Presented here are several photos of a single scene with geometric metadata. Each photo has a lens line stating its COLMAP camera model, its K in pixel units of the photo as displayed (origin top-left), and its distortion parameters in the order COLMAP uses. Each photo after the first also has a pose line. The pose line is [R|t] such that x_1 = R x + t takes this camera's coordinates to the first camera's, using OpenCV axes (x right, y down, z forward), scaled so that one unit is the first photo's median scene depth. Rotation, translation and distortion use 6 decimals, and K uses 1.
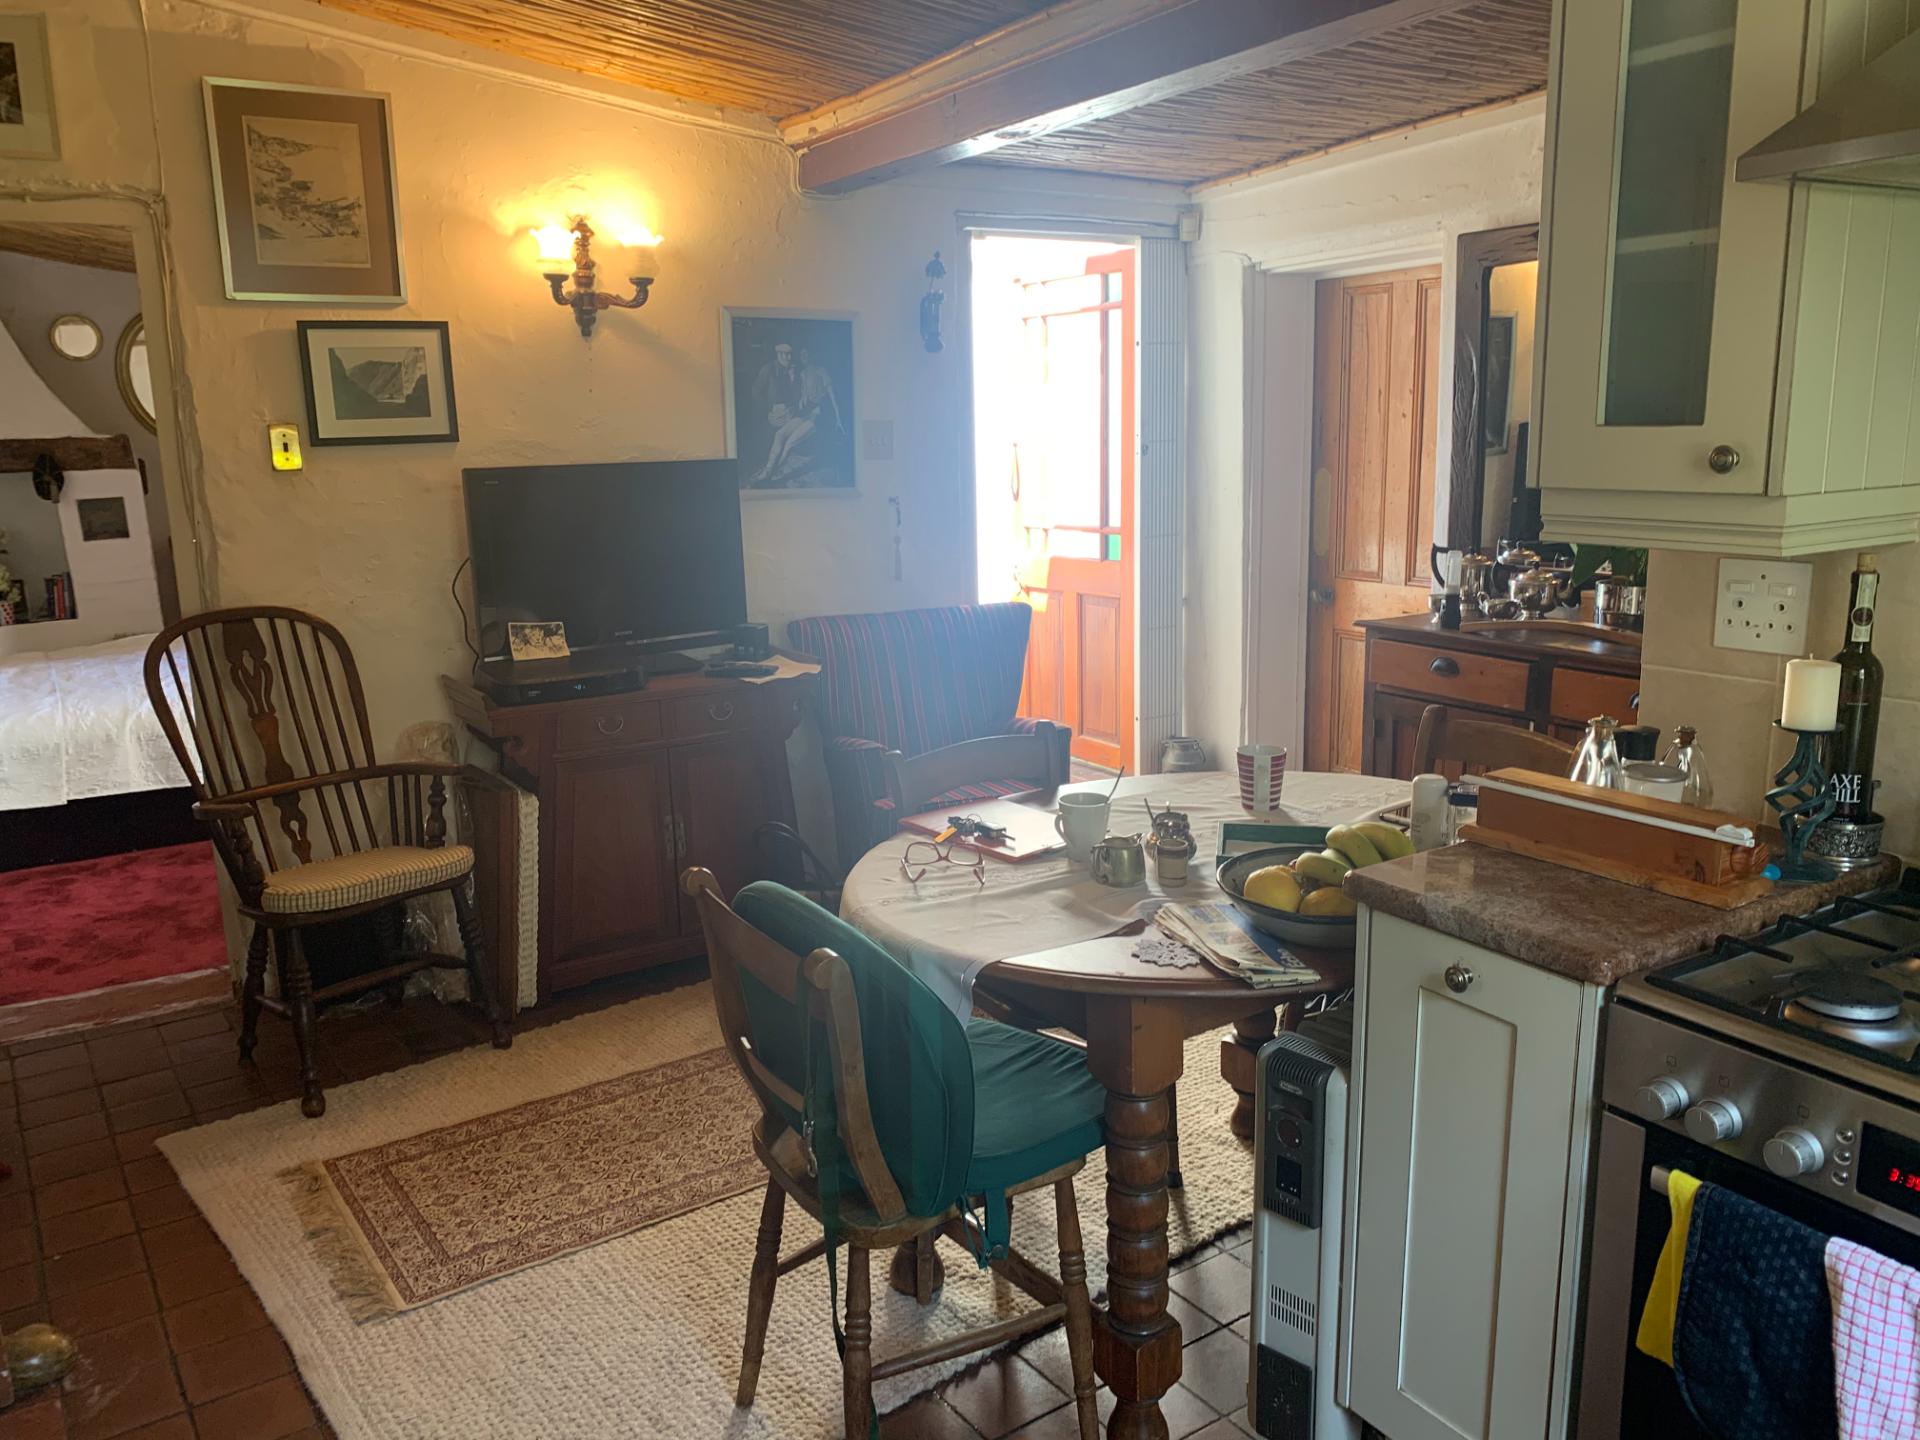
lens RADIAL K [[1413.5, 0, 962.6], [0, 1413.5, 705.5], [0, 0, 1]] dist [-0.009239, -0.014923]
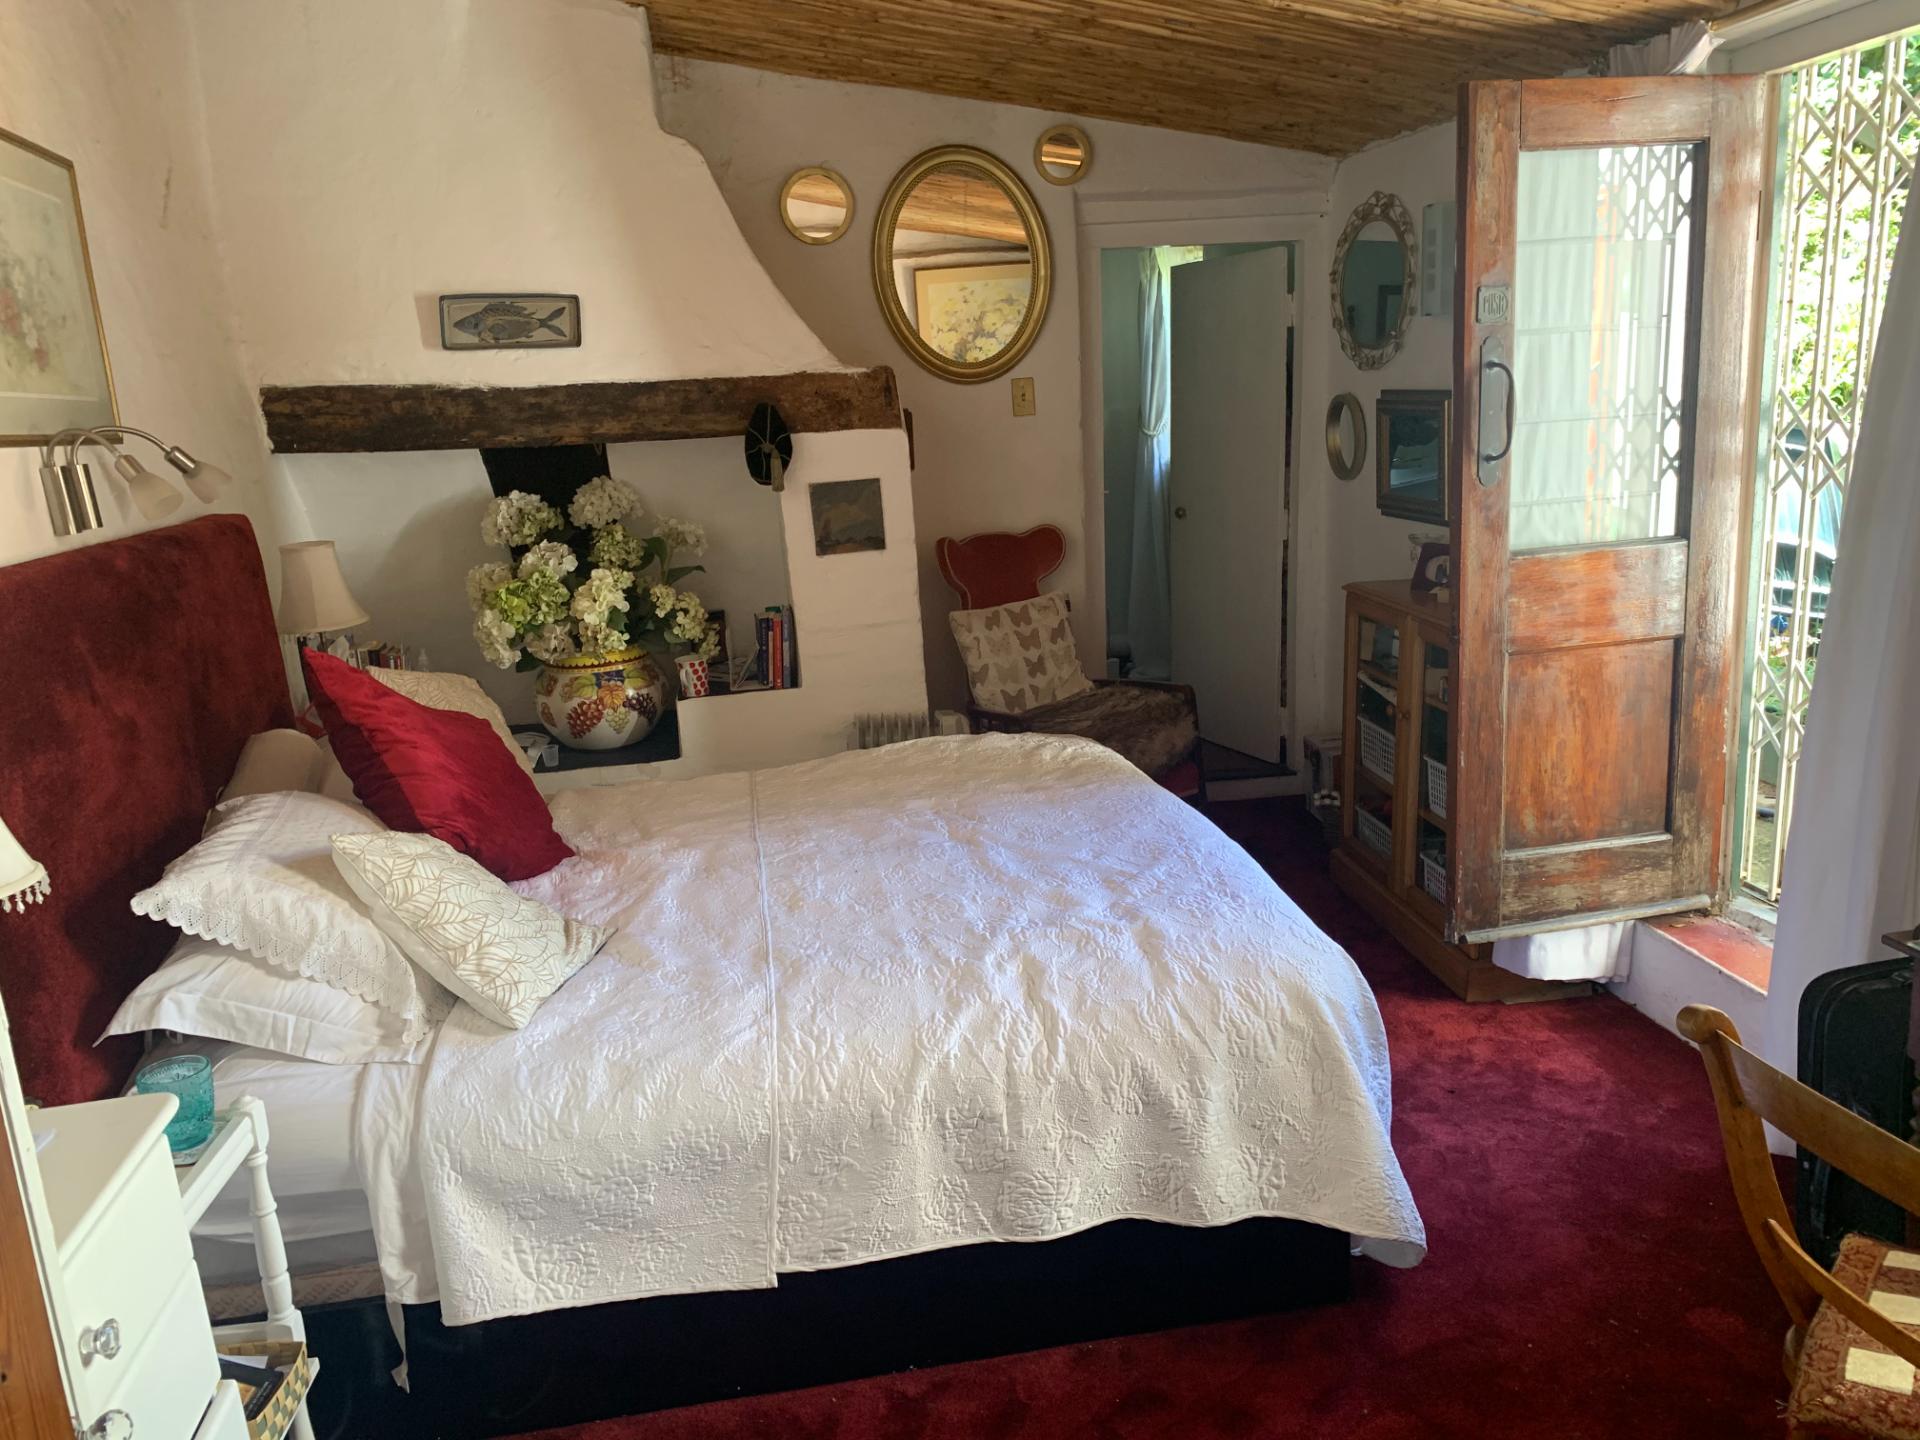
lens RADIAL K [[1413.5, 0, 966.3], [0, 1413.5, 726.3], [0, 0, 1]] dist [-0.009239, -0.014923]
pose [[0.908677, 0.077788, -0.410188, -0.330490], [-0.055815, 0.996304, 0.065295, -0.089679], [0.413751, -0.036438, 0.909661, 0.501318]]
